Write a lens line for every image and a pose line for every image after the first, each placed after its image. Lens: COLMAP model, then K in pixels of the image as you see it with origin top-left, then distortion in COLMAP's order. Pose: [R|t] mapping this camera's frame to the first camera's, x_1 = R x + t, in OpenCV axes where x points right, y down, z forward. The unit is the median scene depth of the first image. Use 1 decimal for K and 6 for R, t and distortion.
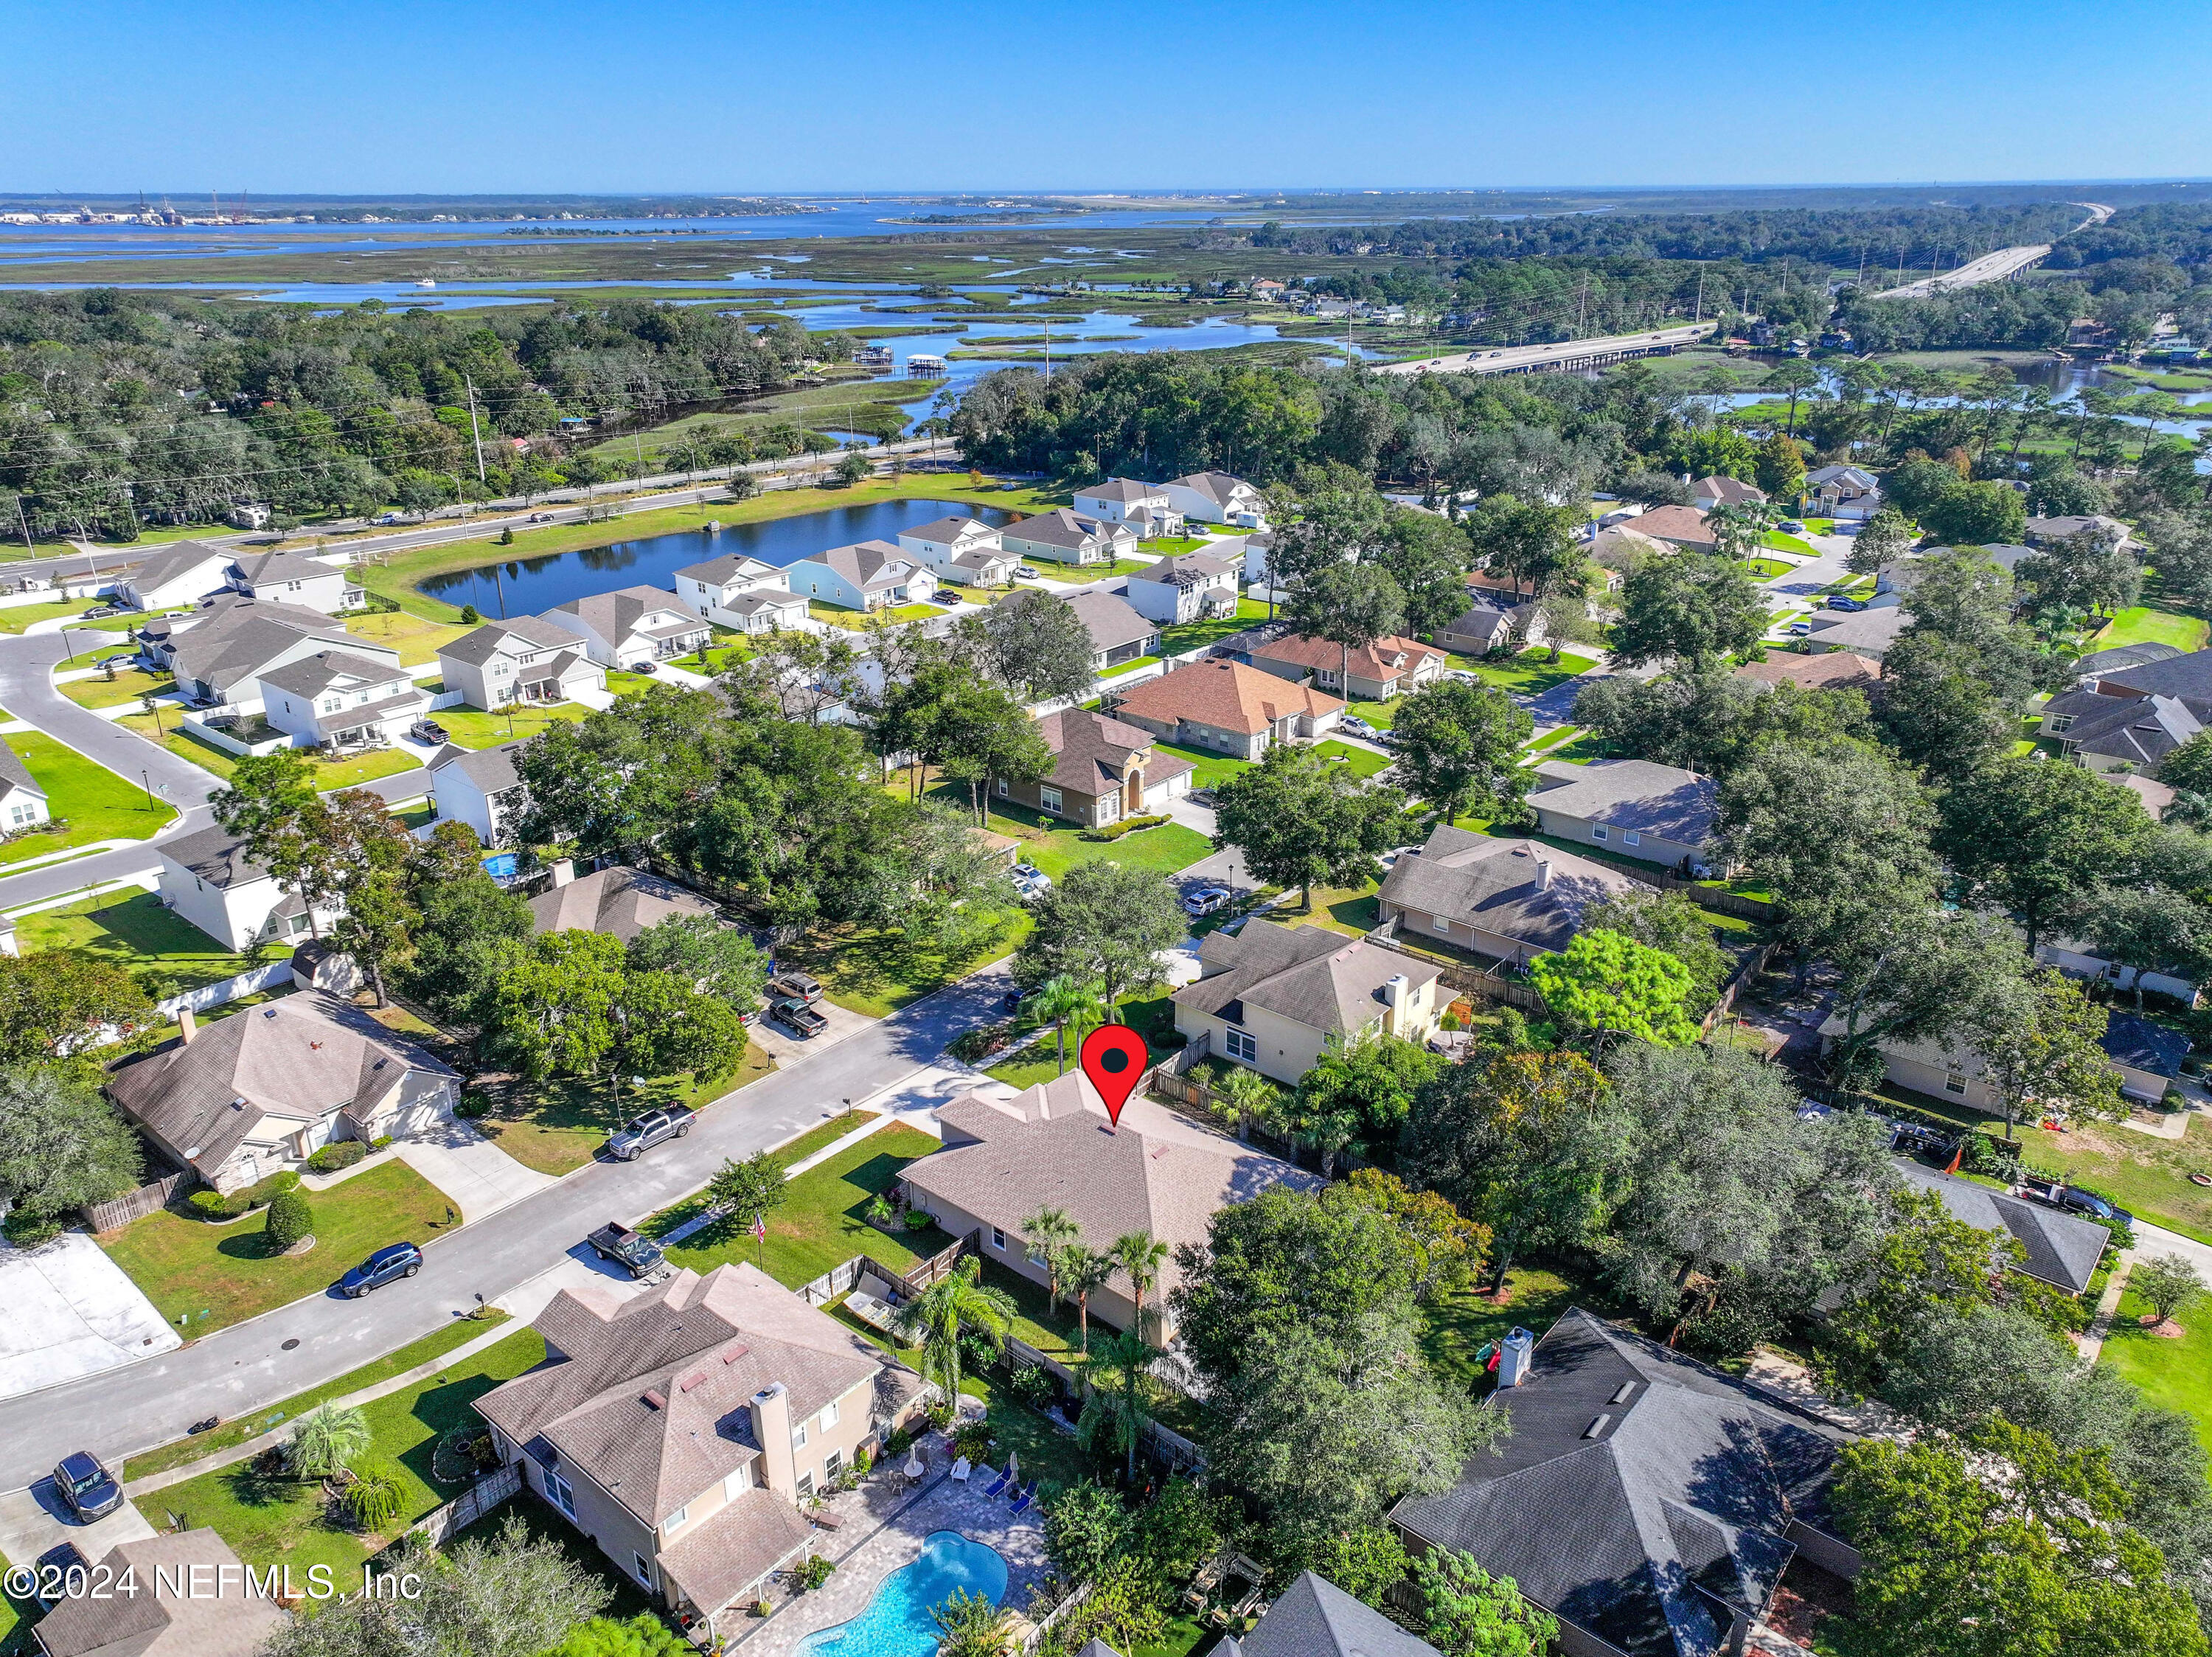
lens RADIAL K [[1700.8, 0, 1106.0], [0, 1700.8, 828.5], [0, 0, 1]] dist [-0.011821, 0.048562]
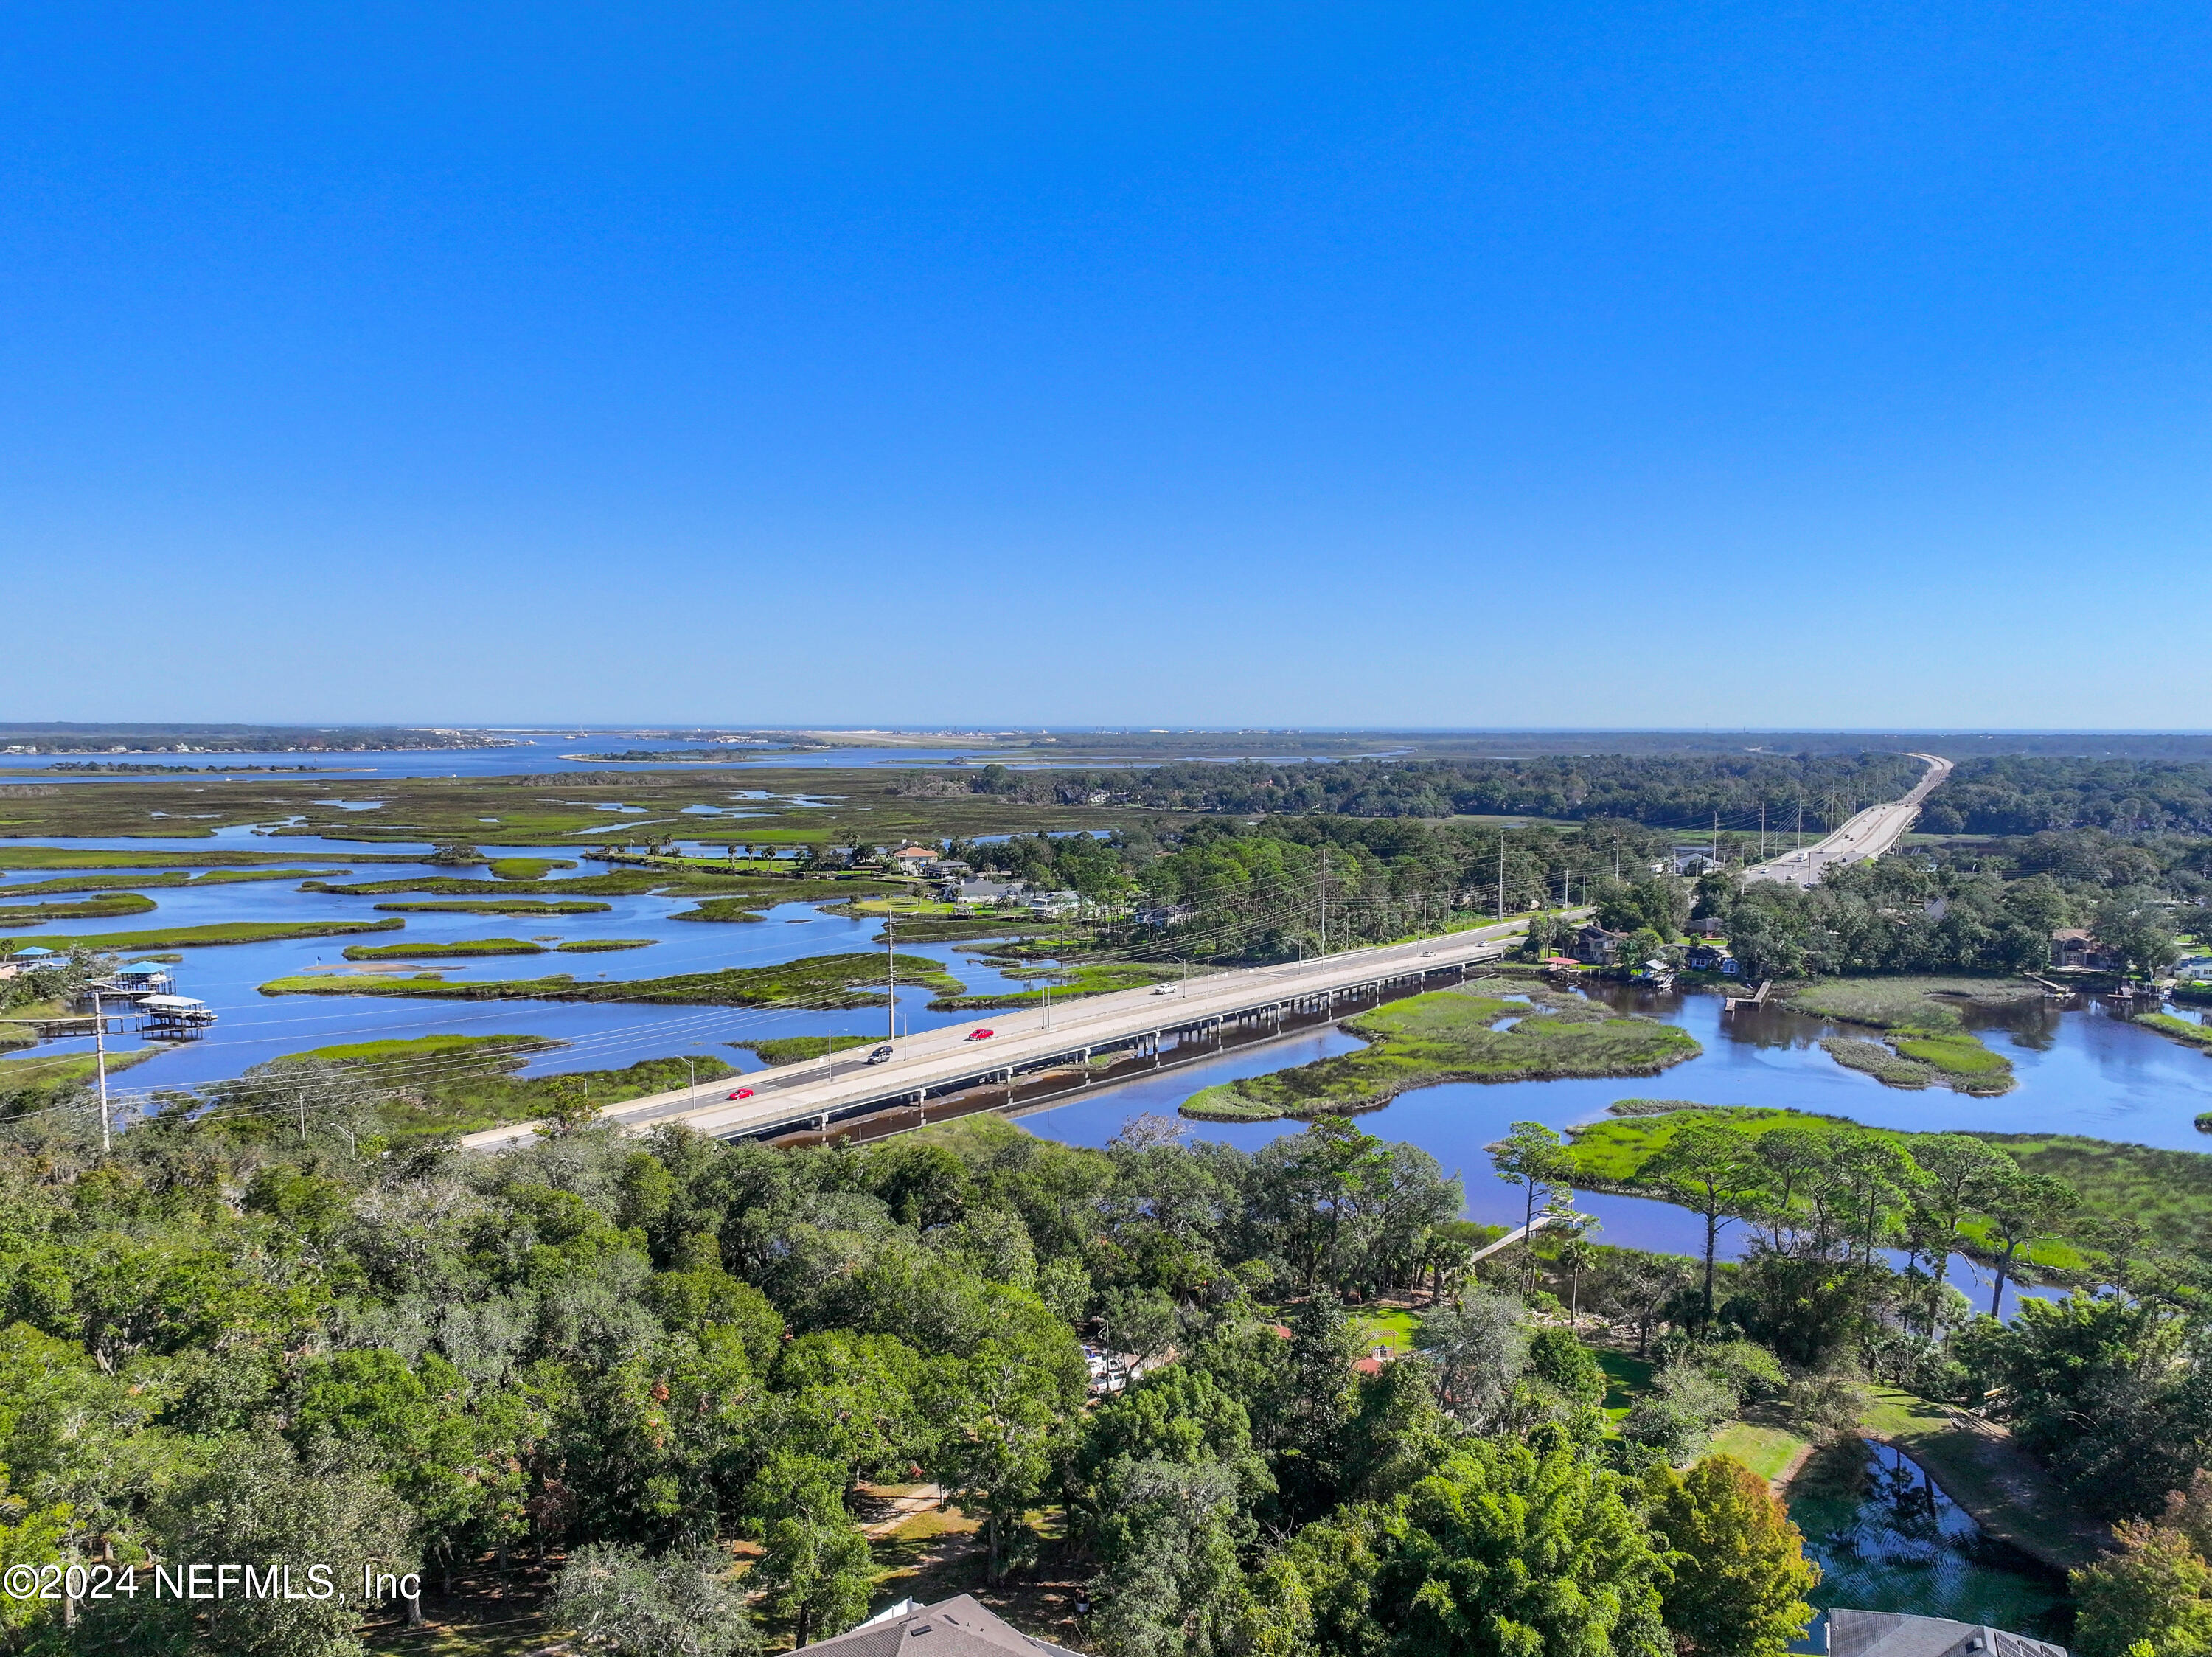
lens RADIAL K [[1700.8, 0, 1106.0], [0, 1700.8, 828.5], [0, 0, 1]] dist [-0.011821, 0.048562]
pose [[0.996591, 0.005696, 0.082301, 0.134896], [0.018827, 0.955587, -0.294106, -0.135904], [-0.080321, 0.294653, 0.952223, 0.356666]]
